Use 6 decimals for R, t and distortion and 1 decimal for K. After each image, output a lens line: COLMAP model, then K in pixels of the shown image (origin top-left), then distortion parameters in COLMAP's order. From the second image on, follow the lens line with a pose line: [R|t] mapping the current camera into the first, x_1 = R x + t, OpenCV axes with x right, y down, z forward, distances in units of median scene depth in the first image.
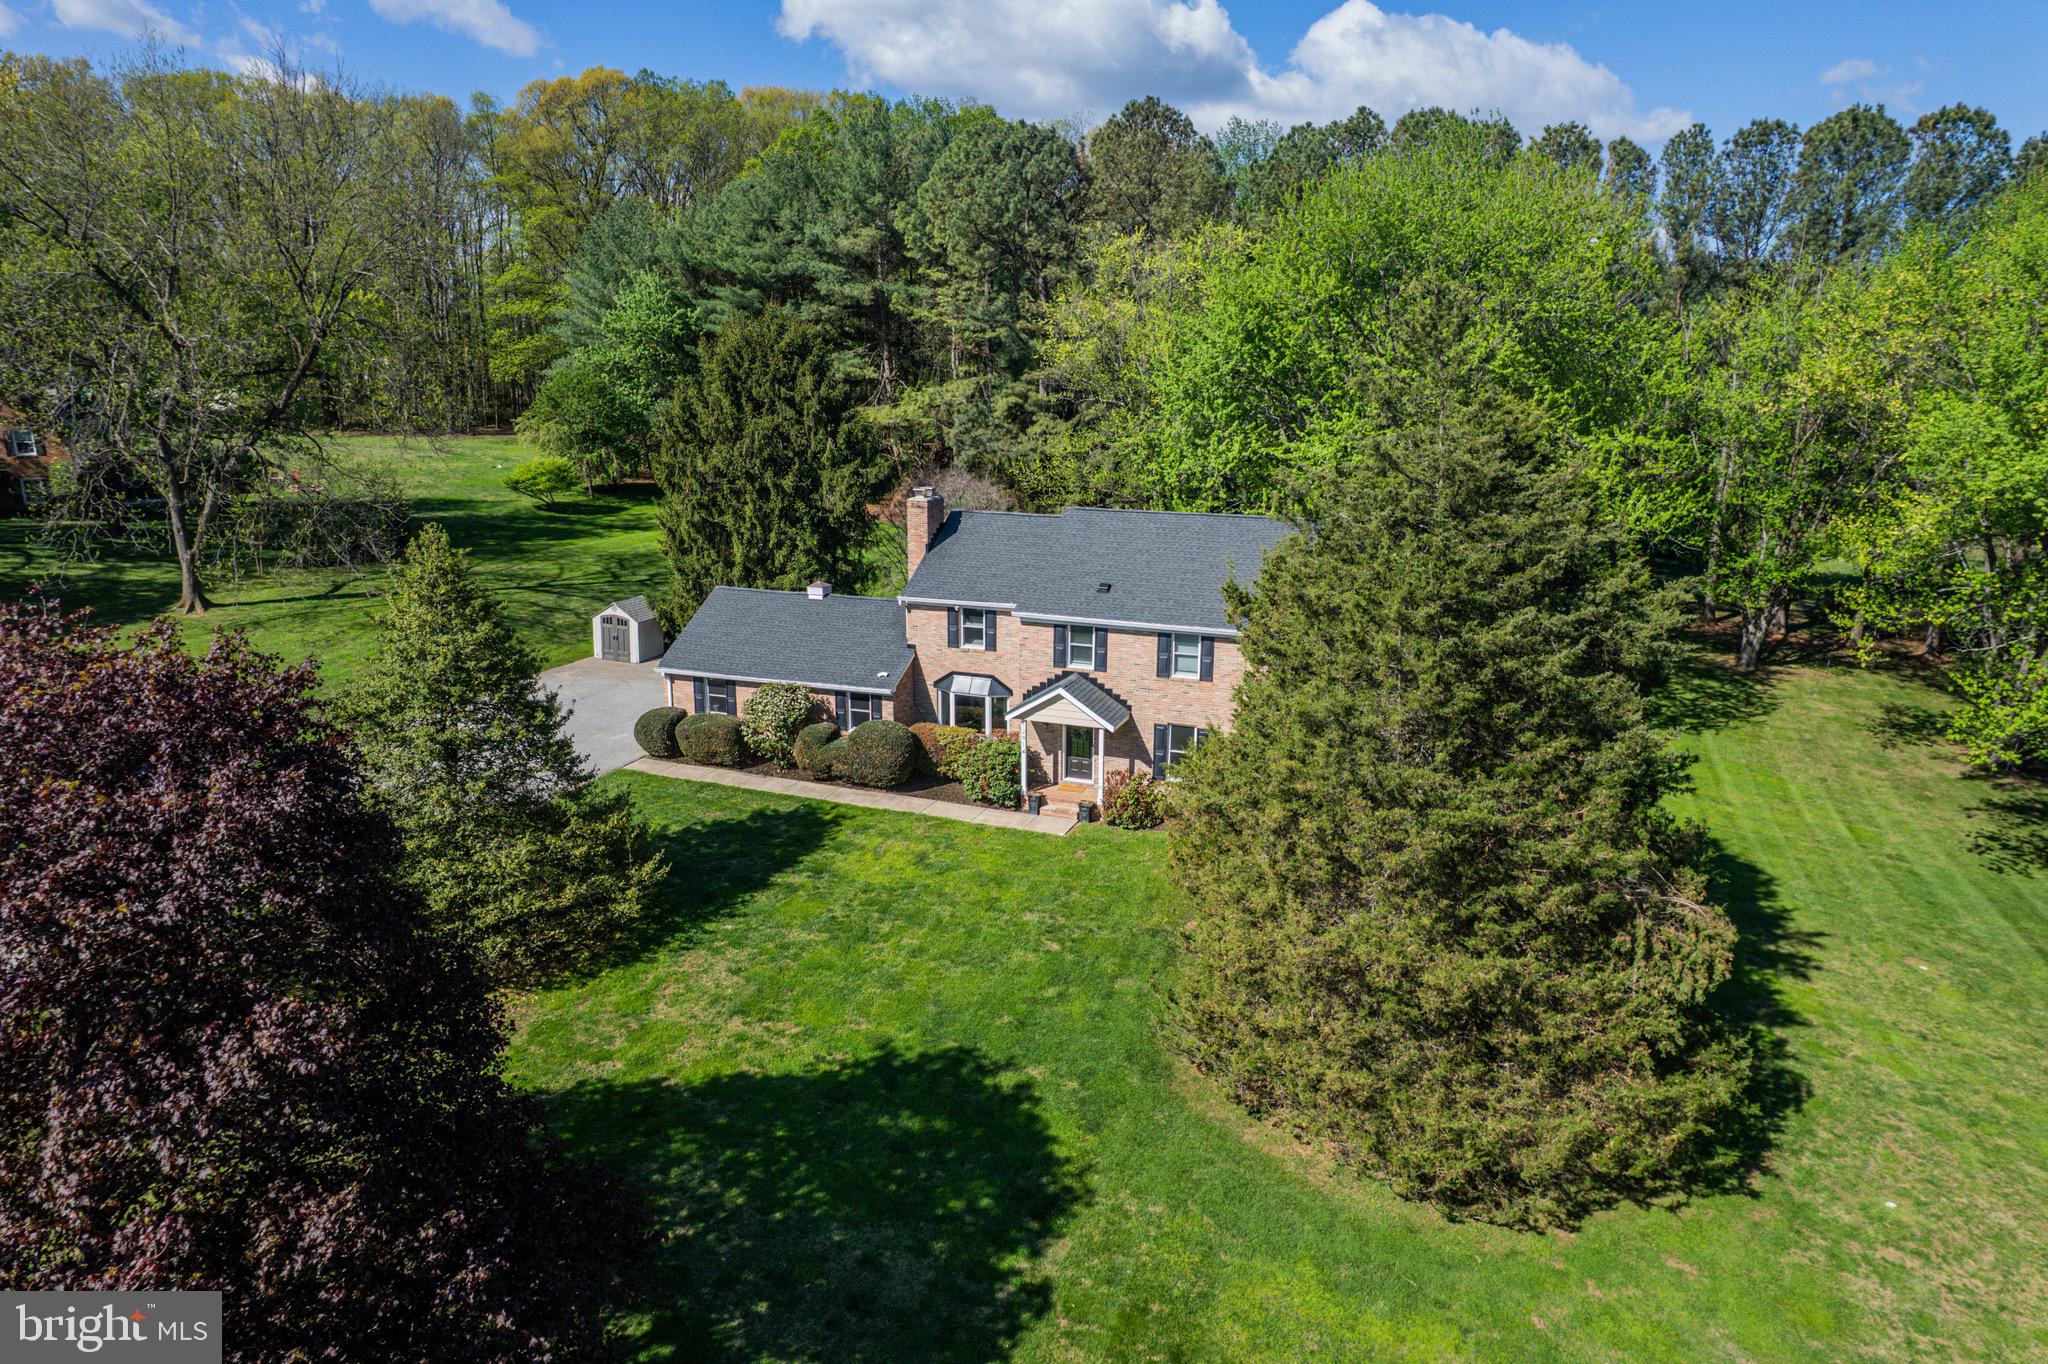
lens RADIAL K [[1311.3, 0, 1014.7], [0, 1311.3, 678.6], [0, 0, 1]] dist [-0.074452, 0.057654]
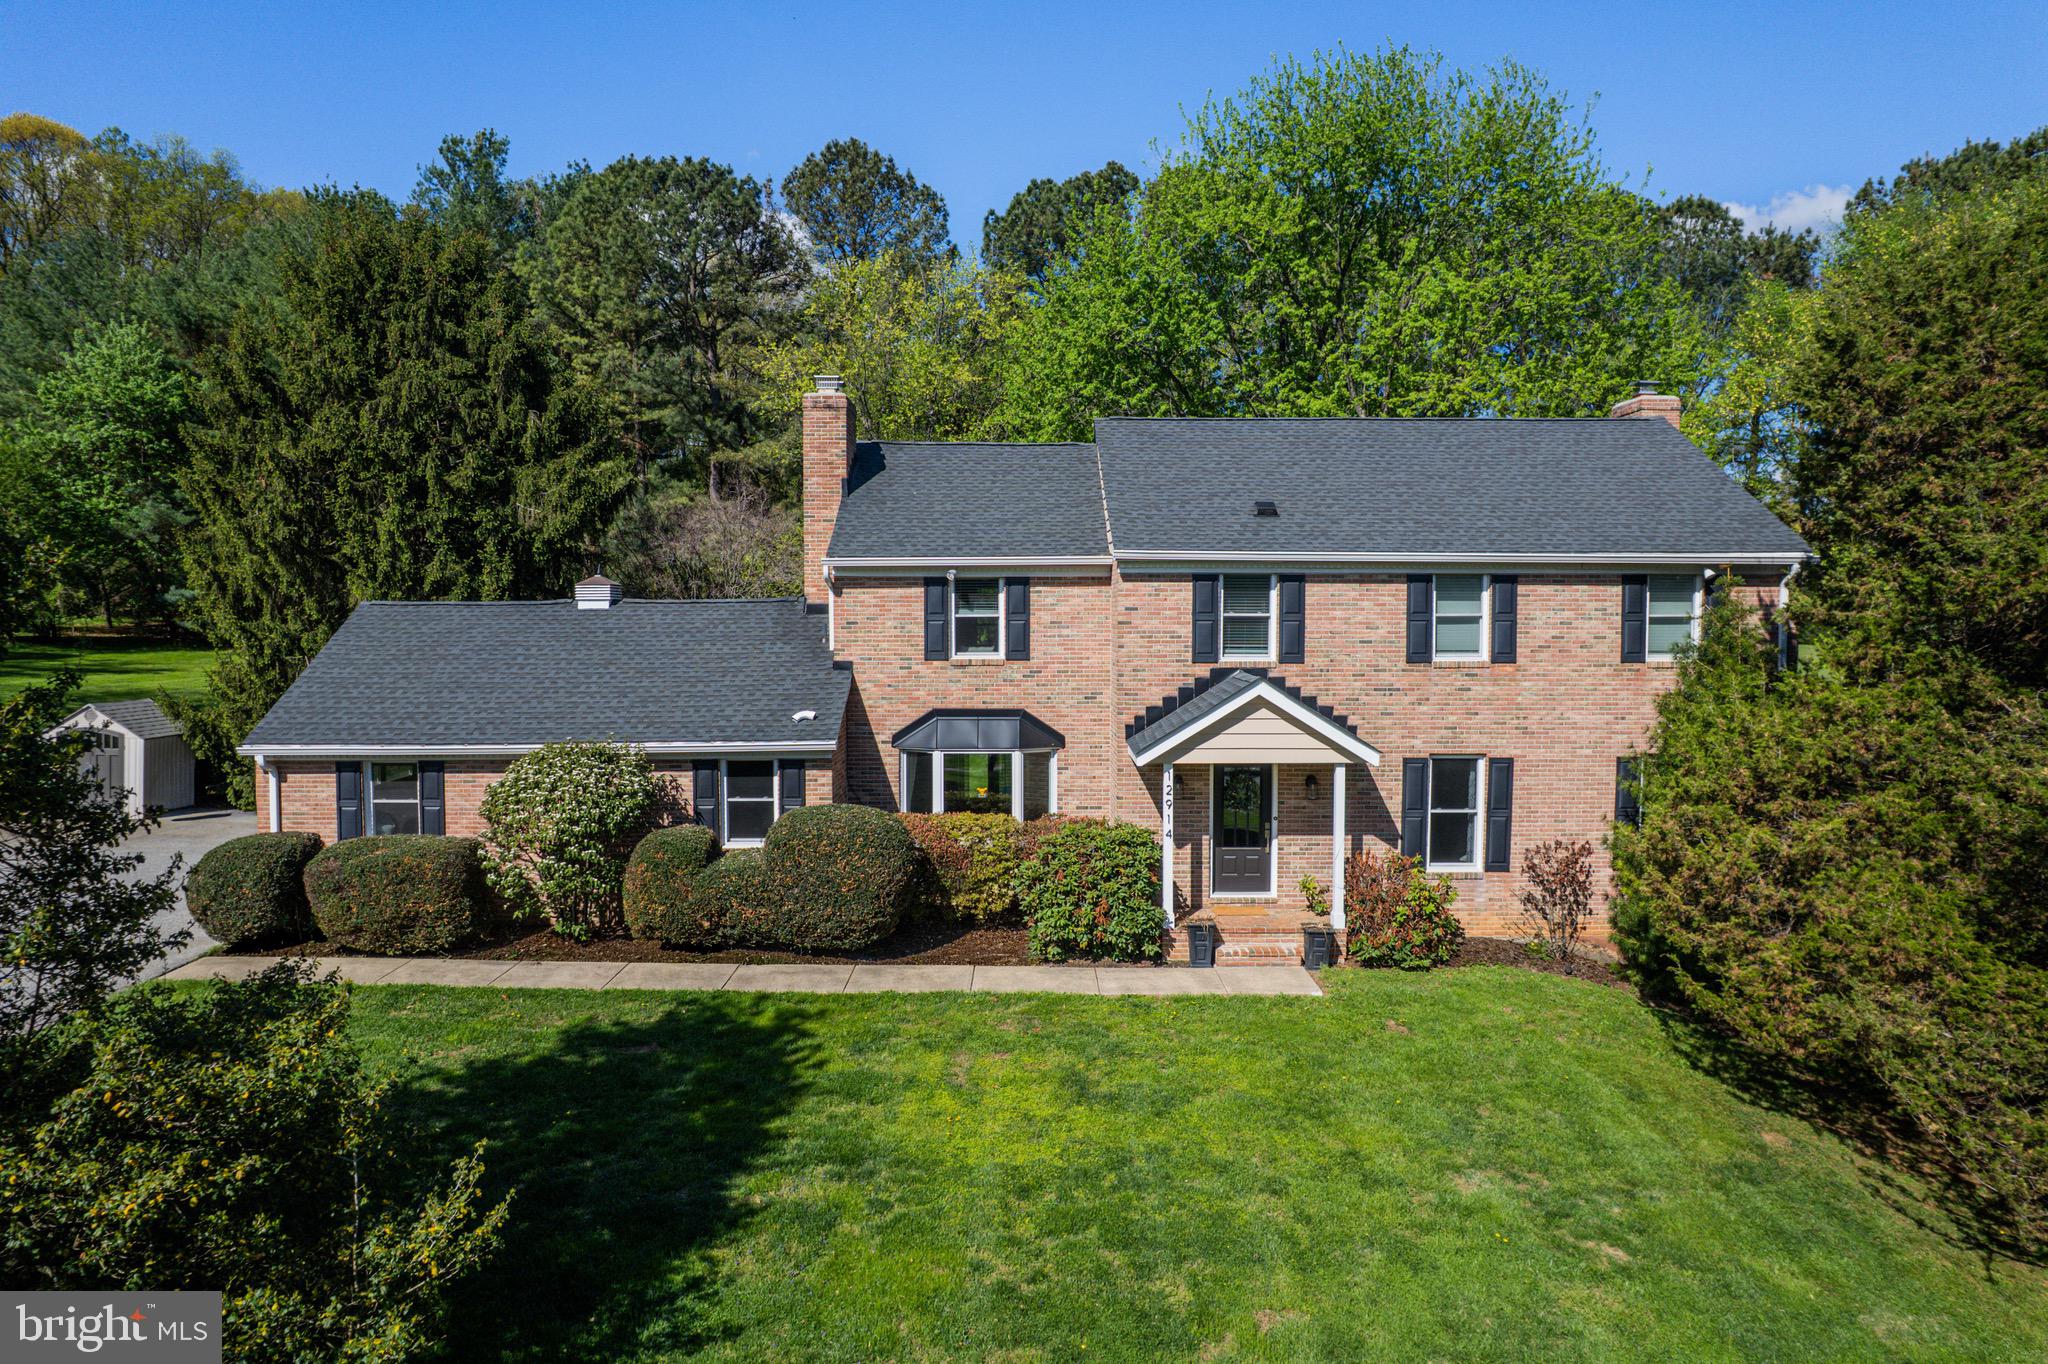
lens RADIAL K [[1311.3, 0, 1014.7], [0, 1311.3, 678.6], [0, 0, 1]] dist [-0.074452, 0.057654]
pose [[0.932395, -0.022692, 0.360728, -0.198976], [0.090747, 0.980757, -0.172863, 0.071817], [-0.349864, 0.193912, 0.916512, 0.537531]]
